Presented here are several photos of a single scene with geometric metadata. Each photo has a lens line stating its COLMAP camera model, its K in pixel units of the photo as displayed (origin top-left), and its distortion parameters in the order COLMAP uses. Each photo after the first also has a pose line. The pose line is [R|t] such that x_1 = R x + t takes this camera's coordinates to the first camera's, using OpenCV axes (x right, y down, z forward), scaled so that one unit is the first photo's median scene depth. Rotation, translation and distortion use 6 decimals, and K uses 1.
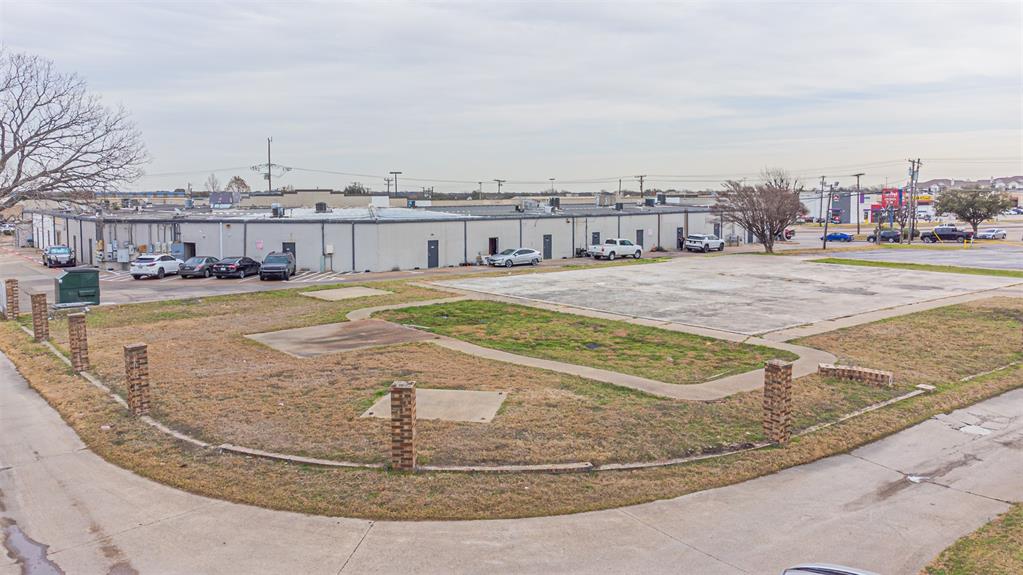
lens RADIAL K [[781.0, 0, 510.1], [0, 781.0, 286.0], [0, 0, 1]] dist [0.054827, 0.000166]
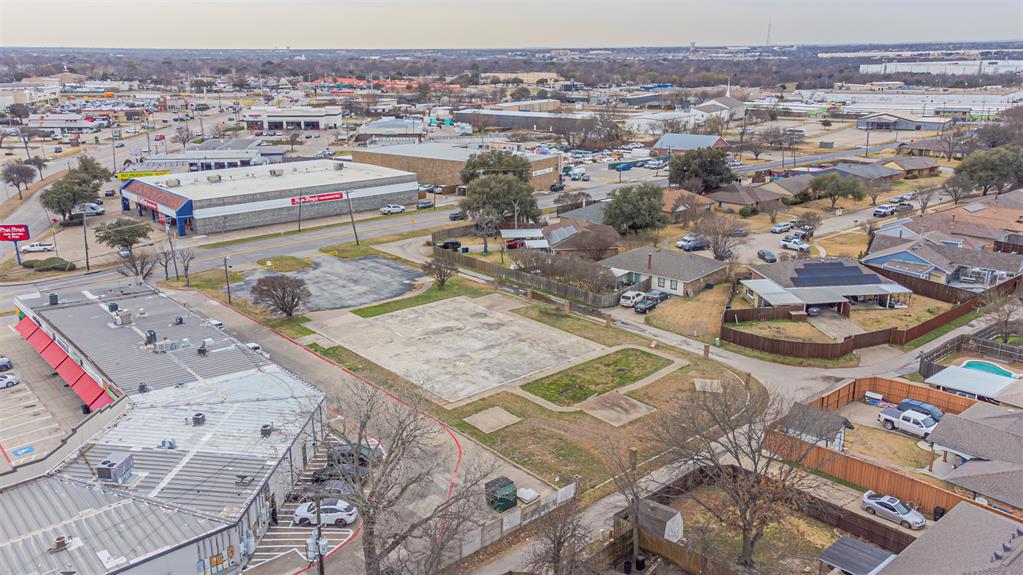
lens RADIAL K [[813.3, 0, 511.5], [0, 813.3, 287.5], [0, 0, 1]] dist [0.049156, 0.001661]
pose [[-0.039807, -0.281054, 0.958866, -1.296217], [0.126086, 0.950543, 0.283849, -0.541831], [-0.991220, 0.132198, -0.002401, 0.640106]]
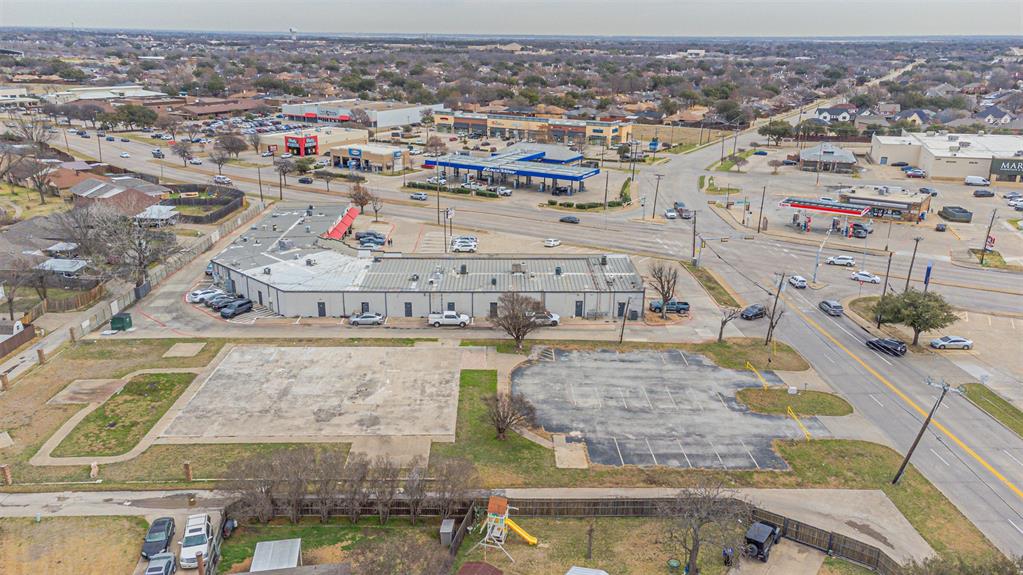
lens RADIAL K [[771.3, 0, 514.9], [0, 771.3, 289.4], [0, 0, 1]] dist [0.053201, 0.009456]
pose [[0.793003, 0.200003, -0.575453, 1.234917], [-0.084225, 0.971497, 0.221585, -0.505293], [0.603368, -0.127250, 0.787245, -0.108712]]
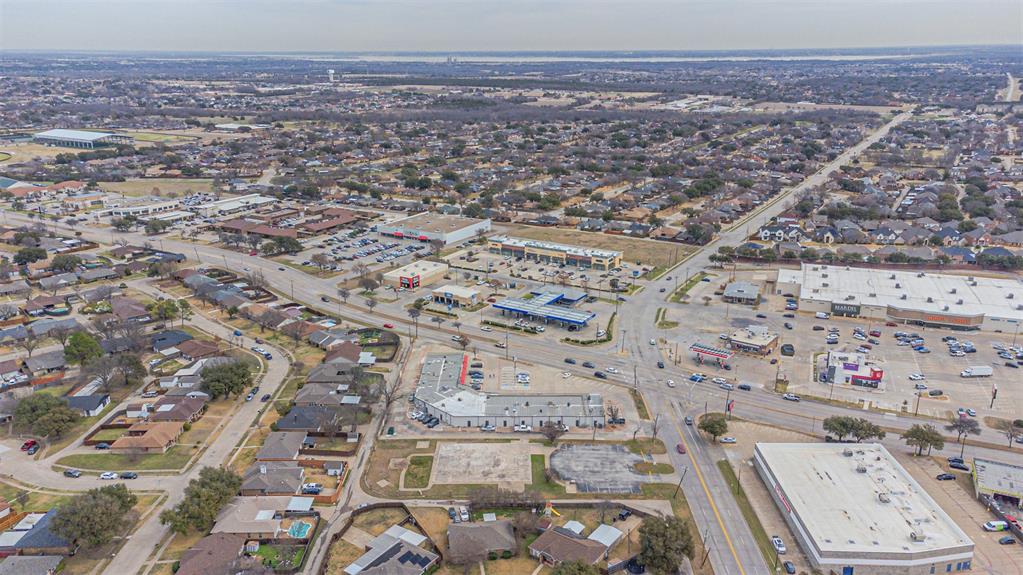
lens RADIAL K [[771.3, 0, 514.9], [0, 771.3, 289.4], [0, 0, 1]] dist [0.053201, 0.009456]
pose [[0.776996, 0.187026, -0.601081, 2.440696], [-0.073030, 0.975180, 0.209024, -1.622819], [0.625255, -0.118514, 0.771369, -1.957729]]
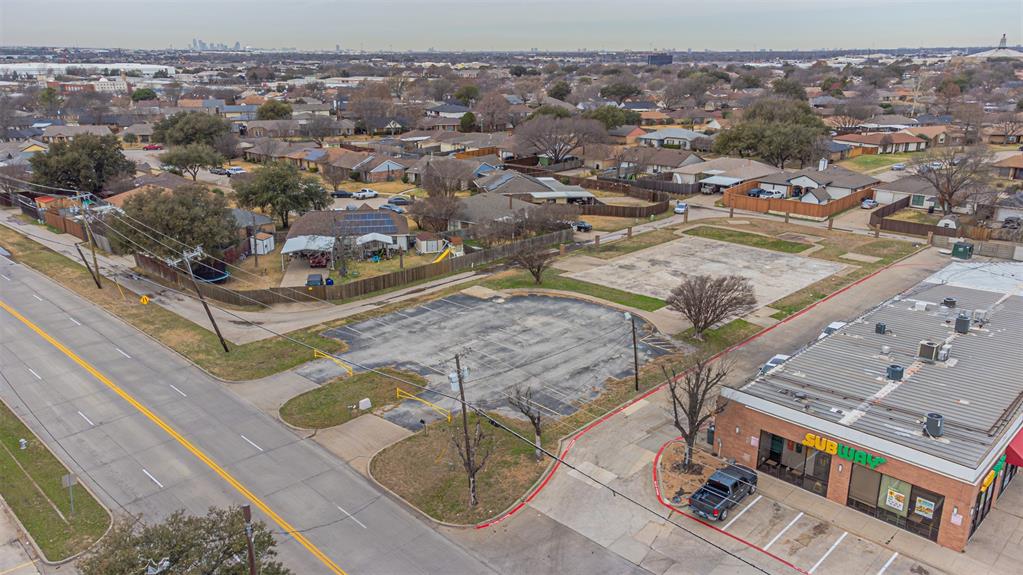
lens RADIAL K [[755.6, 0, 507.3], [0, 755.6, 289.4], [0, 0, 1]] dist [0.052099, 0.000027]
pose [[-0.993384, 0.035361, -0.109257, 0.782676], [-0.012772, 0.911487, 0.411130, -0.590335], [0.114125, 0.409805, -0.905006, 2.105559]]
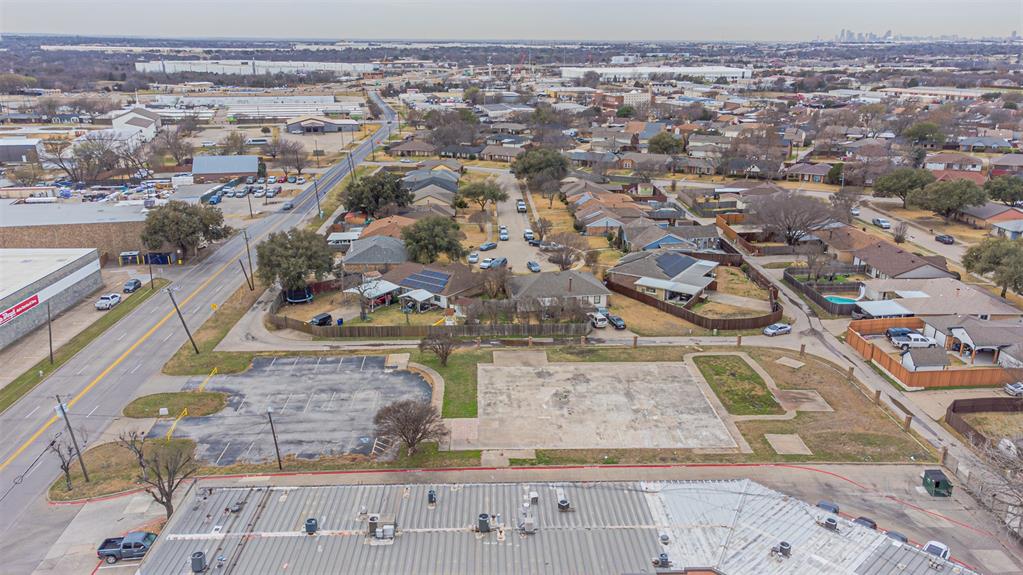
lens RADIAL K [[771.3, 0, 514.9], [0, 771.3, 289.4], [0, 0, 1]] dist [0.053201, 0.009456]
pose [[-0.803441, -0.184138, 0.566194, -0.484096], [0.068742, 0.915923, 0.395424, -0.819896], [-0.591403, 0.356621, -0.723232, 1.874674]]
